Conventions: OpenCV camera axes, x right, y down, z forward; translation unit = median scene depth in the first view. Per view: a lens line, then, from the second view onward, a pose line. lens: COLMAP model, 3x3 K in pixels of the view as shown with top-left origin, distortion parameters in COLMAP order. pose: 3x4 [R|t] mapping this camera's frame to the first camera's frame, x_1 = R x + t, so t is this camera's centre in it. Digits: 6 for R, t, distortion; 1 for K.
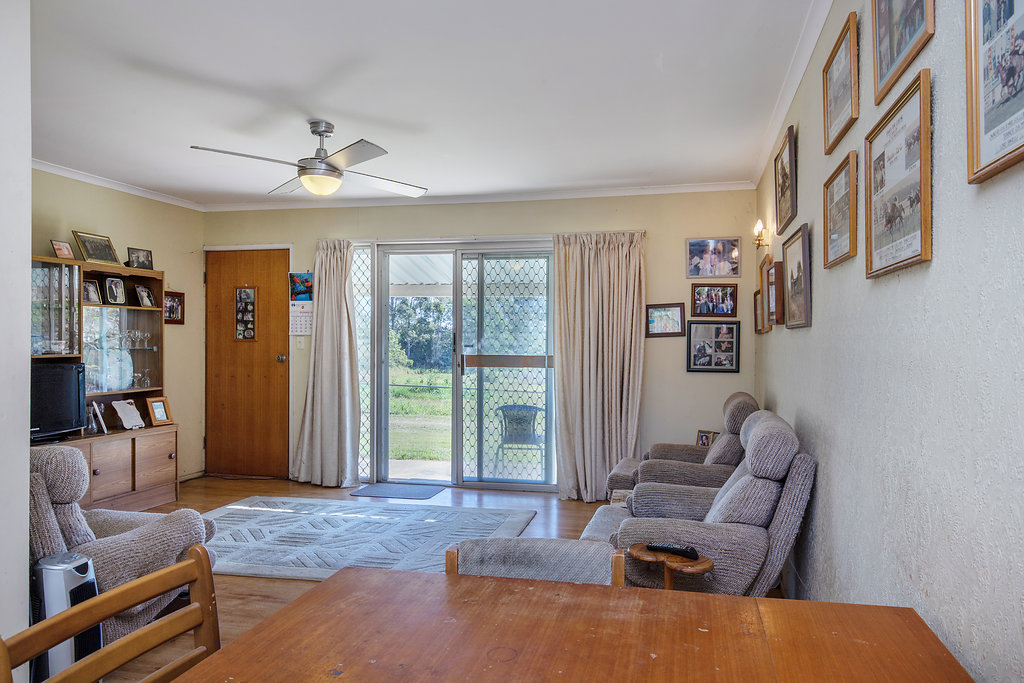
lens RADIAL K [[684.4, 0, 512.0], [0, 684.4, 341.5], [0, 0, 1]] dist [0.059659, 0.000234]
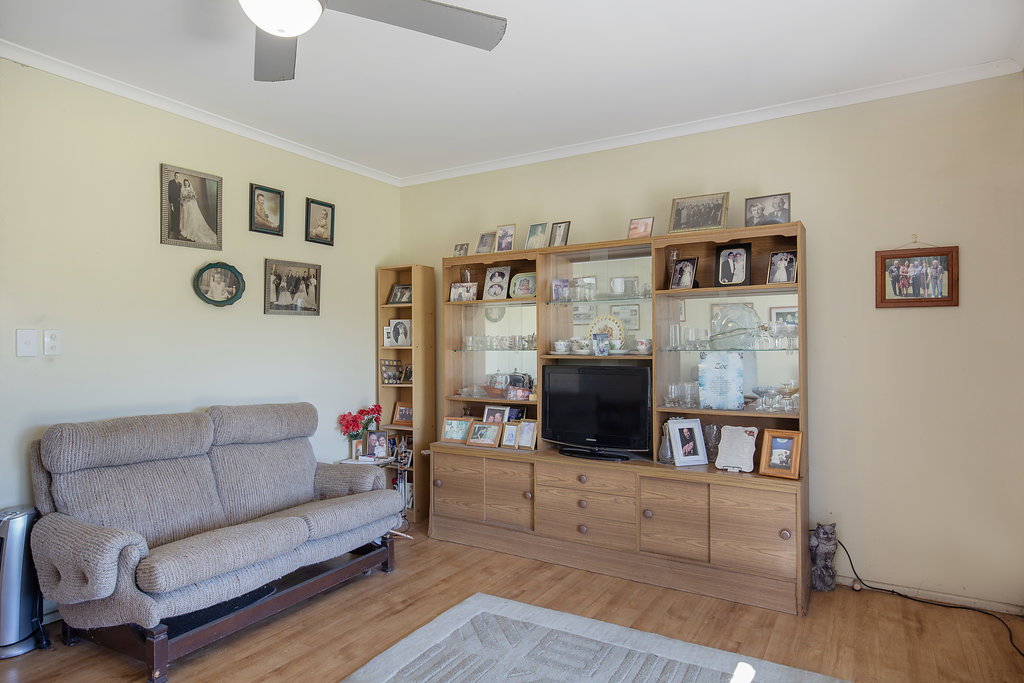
lens RADIAL K [[595.6, 0, 512.0], [0, 595.6, 341.5], [0, 0, 1]] dist [-0.002948, -0.000872]
pose [[-0.267100, -0.009018, -0.963627, 0.056477], [0.000878, 0.999954, -0.009602, 0.006983], [0.963668, -0.003411, -0.267080, 0.914767]]
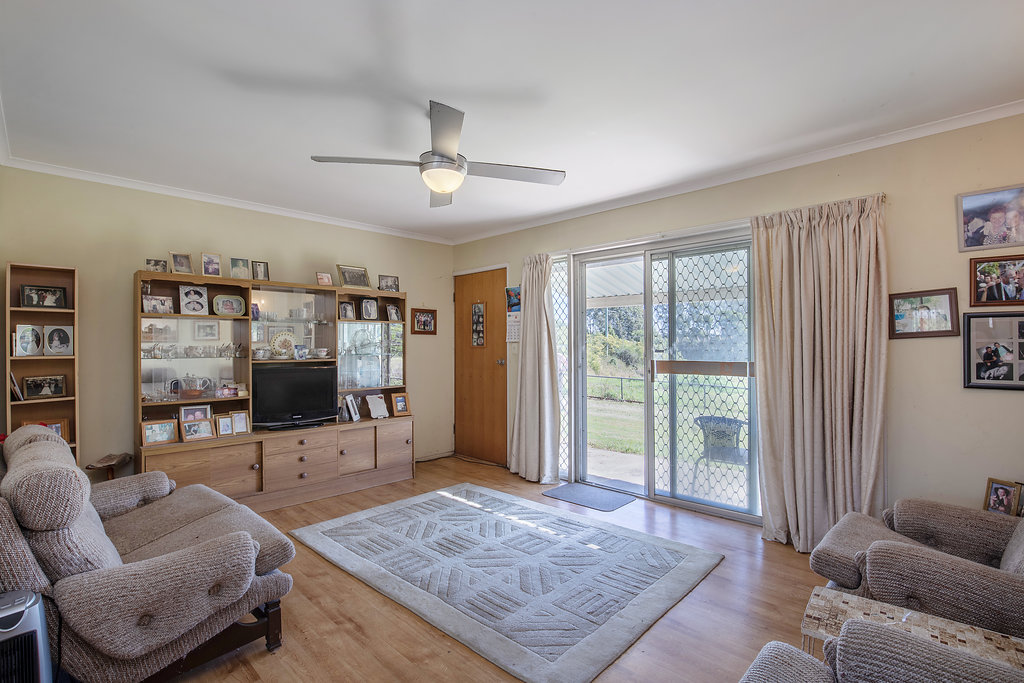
lens RADIAL K [[481.3, 0, 510.9], [0, 481.3, 337.9], [0, 0, 1]] dist [-0.015058, 0.000086]
pose [[0.874778, -0.016968, -0.484226, 0.083065], [0.008388, 0.999767, -0.019881, -0.000047], [0.484451, 0.013330, 0.874717, 0.341328]]
